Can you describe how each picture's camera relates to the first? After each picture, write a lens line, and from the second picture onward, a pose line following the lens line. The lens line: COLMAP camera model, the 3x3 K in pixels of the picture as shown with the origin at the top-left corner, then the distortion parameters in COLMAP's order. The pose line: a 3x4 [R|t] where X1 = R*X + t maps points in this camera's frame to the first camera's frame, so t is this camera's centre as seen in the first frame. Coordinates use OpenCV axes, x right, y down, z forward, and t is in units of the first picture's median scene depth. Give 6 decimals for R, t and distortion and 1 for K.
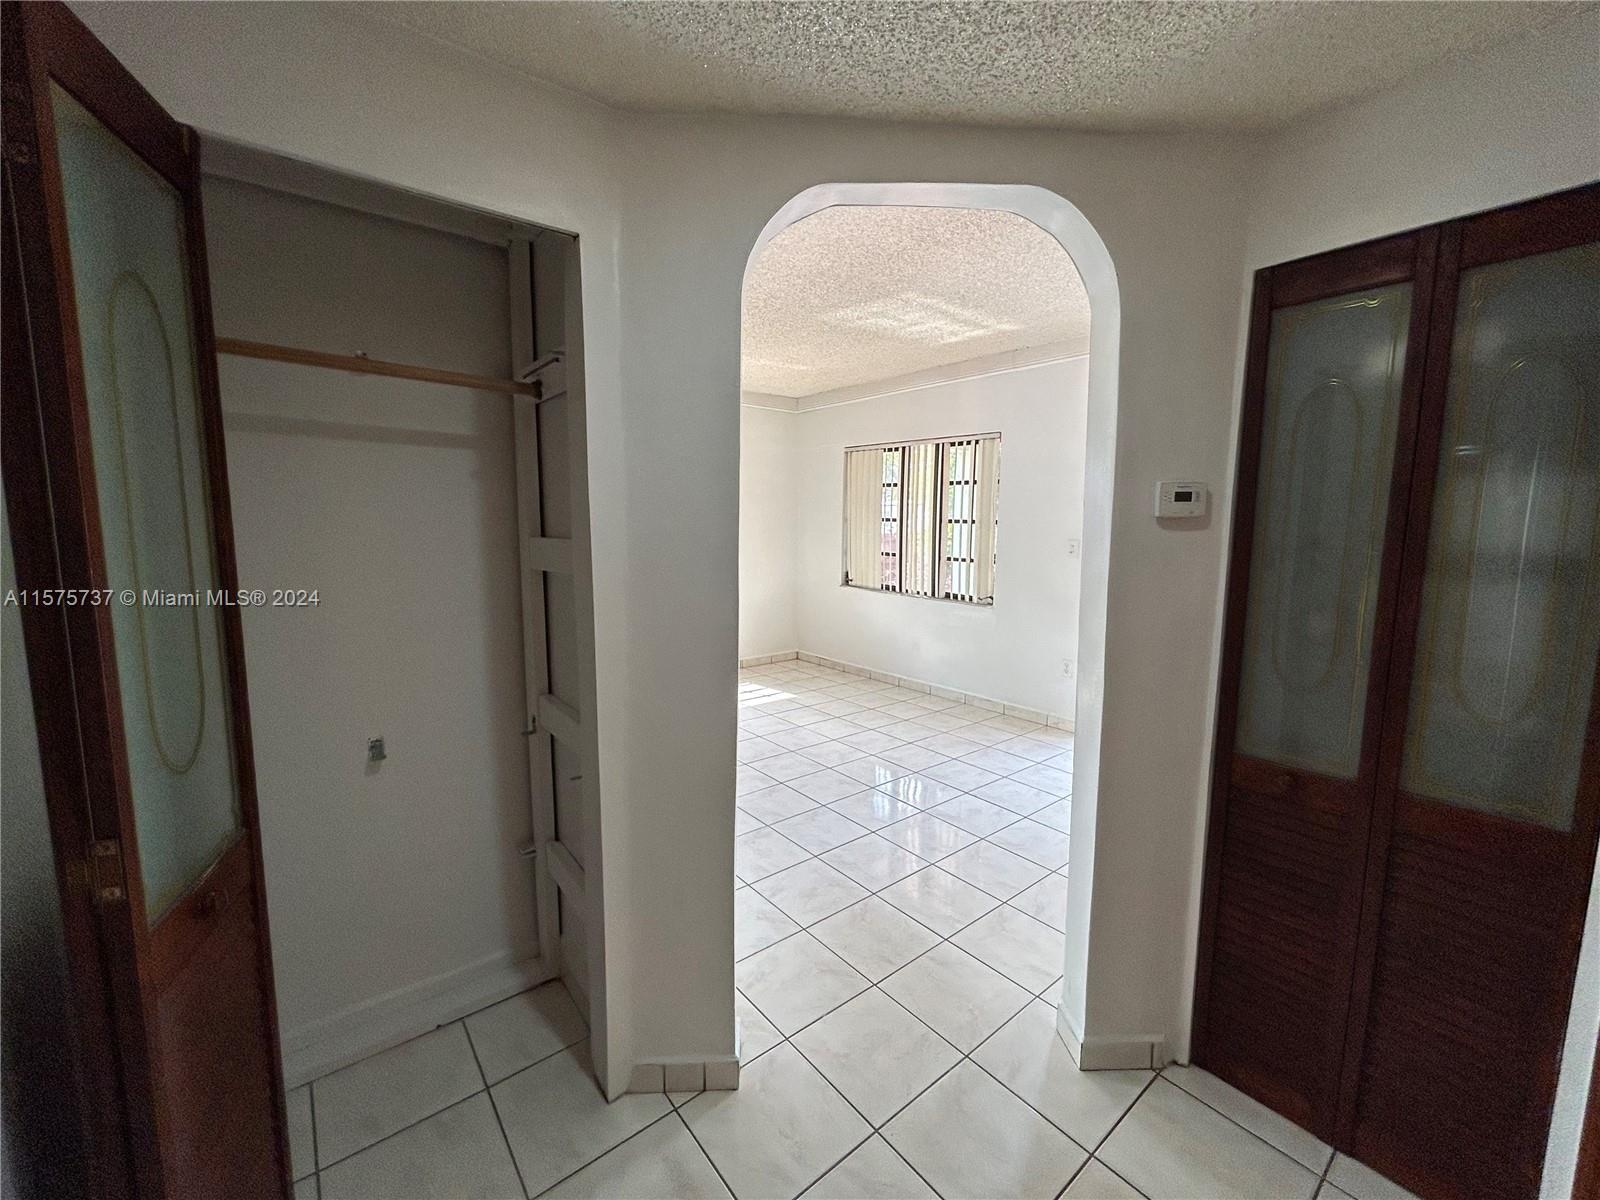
lens RADIAL K [[650.0, 0, 799.1], [0, 650.0, 599.8], [0, 0, 1]] dist [-0.000870, 0.000436]
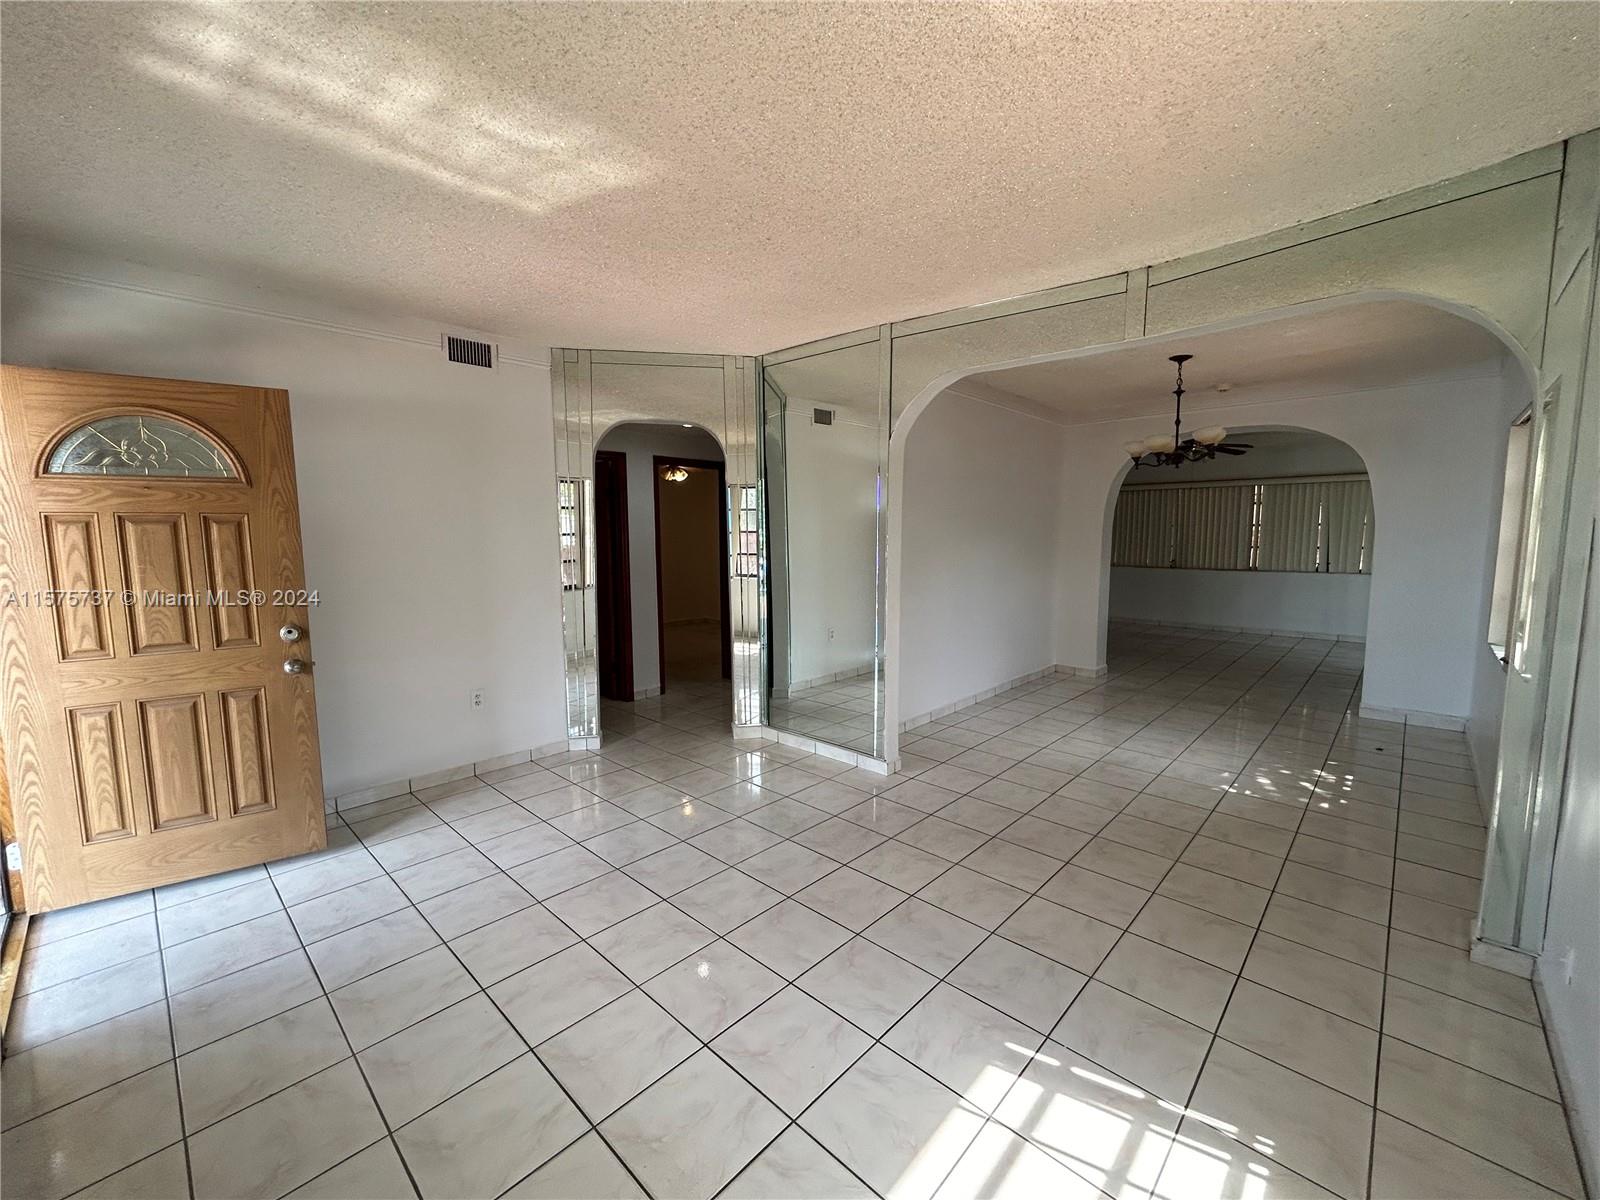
lens RADIAL K [[649.2, 0, 800.0], [0, 649.2, 600.0], [0, 0, 1]] dist [0.000315, 0.000061]
pose [[-0.990369, 0.016869, -0.137420, -0.004931], [-0.014490, 0.974472, 0.224042, -0.138023], [0.137691, 0.223875, -0.964842, 1.091024]]
